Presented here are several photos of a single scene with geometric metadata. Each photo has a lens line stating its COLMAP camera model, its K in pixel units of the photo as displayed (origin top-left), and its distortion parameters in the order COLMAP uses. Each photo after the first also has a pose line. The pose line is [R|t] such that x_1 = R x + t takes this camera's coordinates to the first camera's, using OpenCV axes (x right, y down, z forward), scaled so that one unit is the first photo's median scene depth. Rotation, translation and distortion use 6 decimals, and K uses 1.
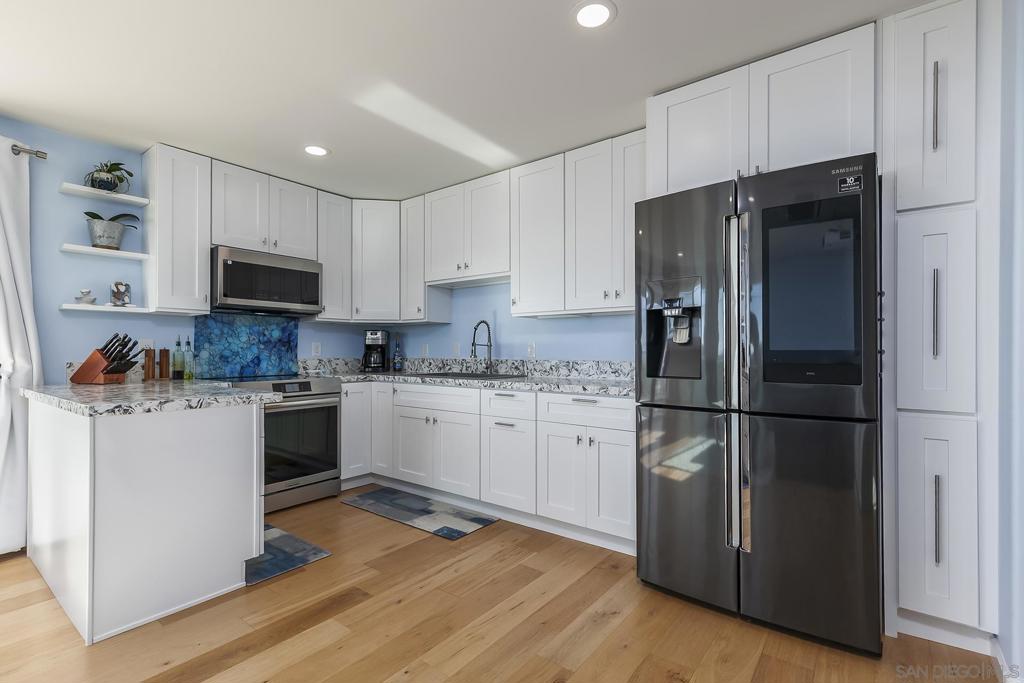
lens RADIAL K [[468.8, 0, 514.8], [0, 468.8, 347.8], [0, 0, 1]] dist [0.004263, 0.000403]
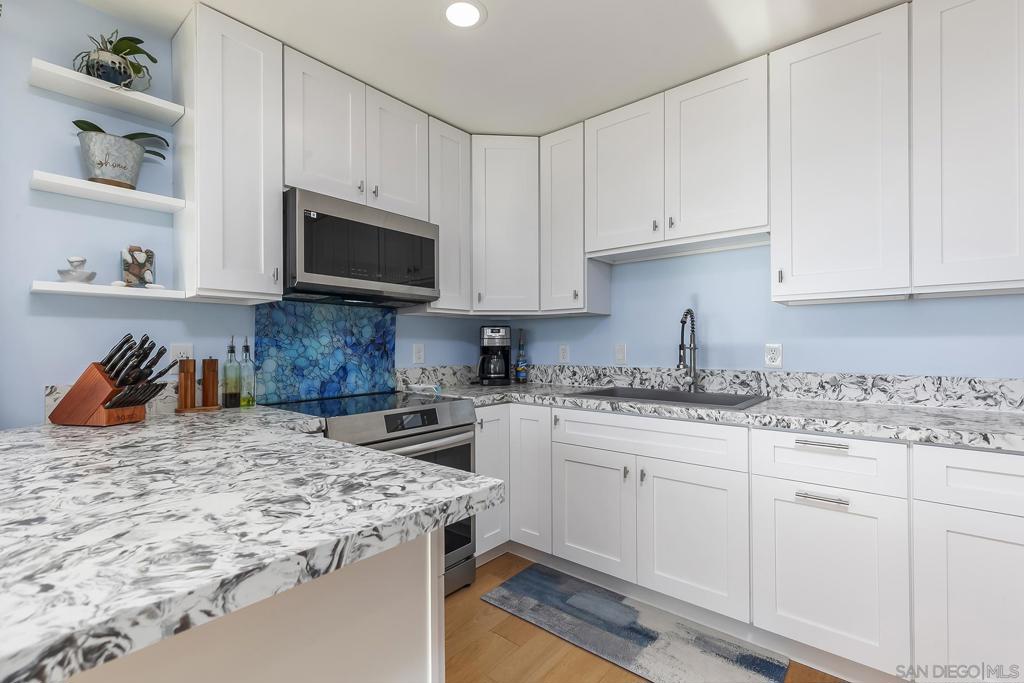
lens RADIAL K [[461.5, 0, 514.0], [0, 461.5, 343.2], [0, 0, 1]] dist [0.006391, -0.000064]
pose [[0.998954, -0.004421, -0.045519, -0.320381], [0.004473, 0.999989, 0.001040, -0.016050], [0.045514, -0.001242, 0.998963, 0.413055]]
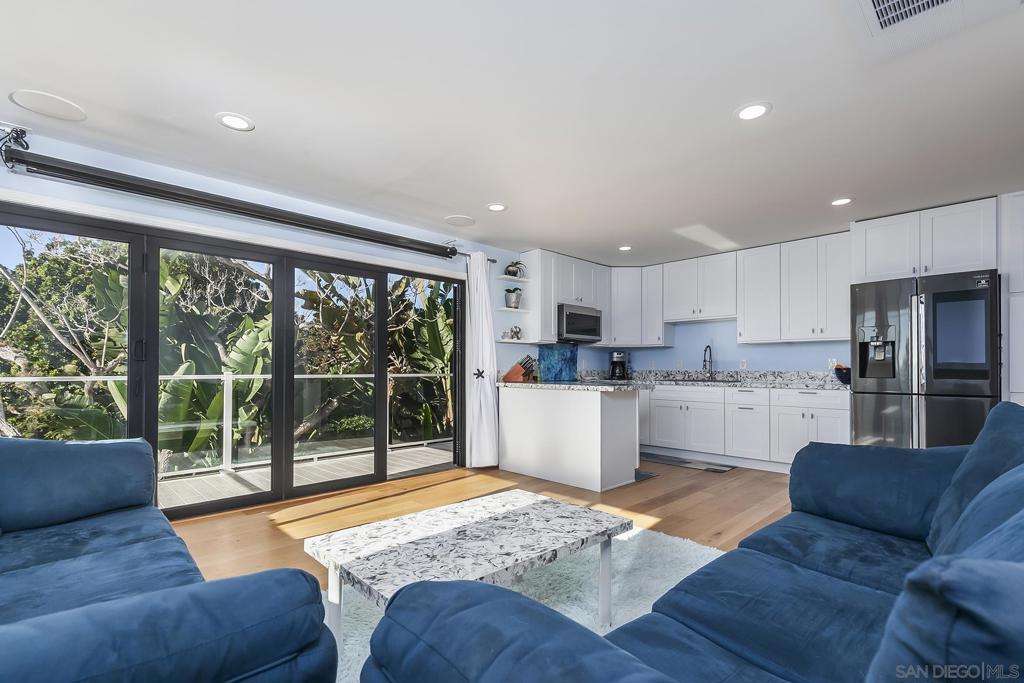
lens RADIAL K [[465.4, 0, 516.1], [0, 465.4, 362.9], [0, 0, 1]] dist [0.004160, -0.000649]
pose [[0.988453, 0.000201, -0.151527, -0.532671], [-0.001056, 0.999984, -0.005559, 0.010006], [0.151524, 0.005655, 0.988437, -0.710126]]
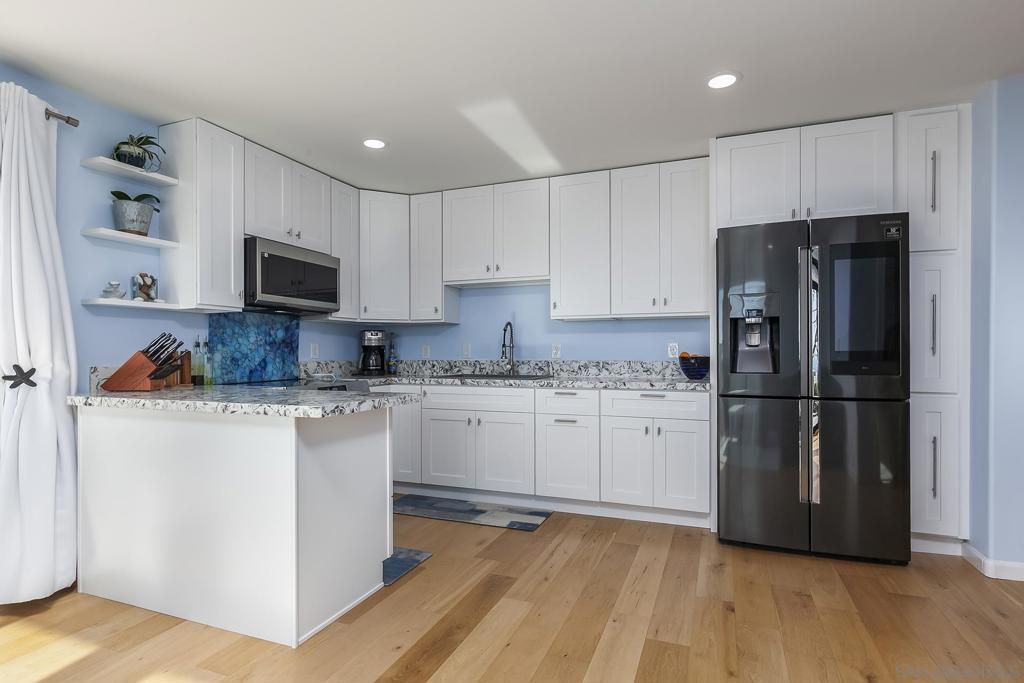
lens RADIAL K [[521.7, 0, 515.9], [0, 521.7, 351.7], [0, 0, 1]] dist [0.000287, -0.000970]
pose [[0.961713, -0.002091, 0.274052, -0.417053], [0.000703, 0.999986, 0.005165, -0.000186], [-0.274059, -0.004774, 0.961701, -0.101394]]
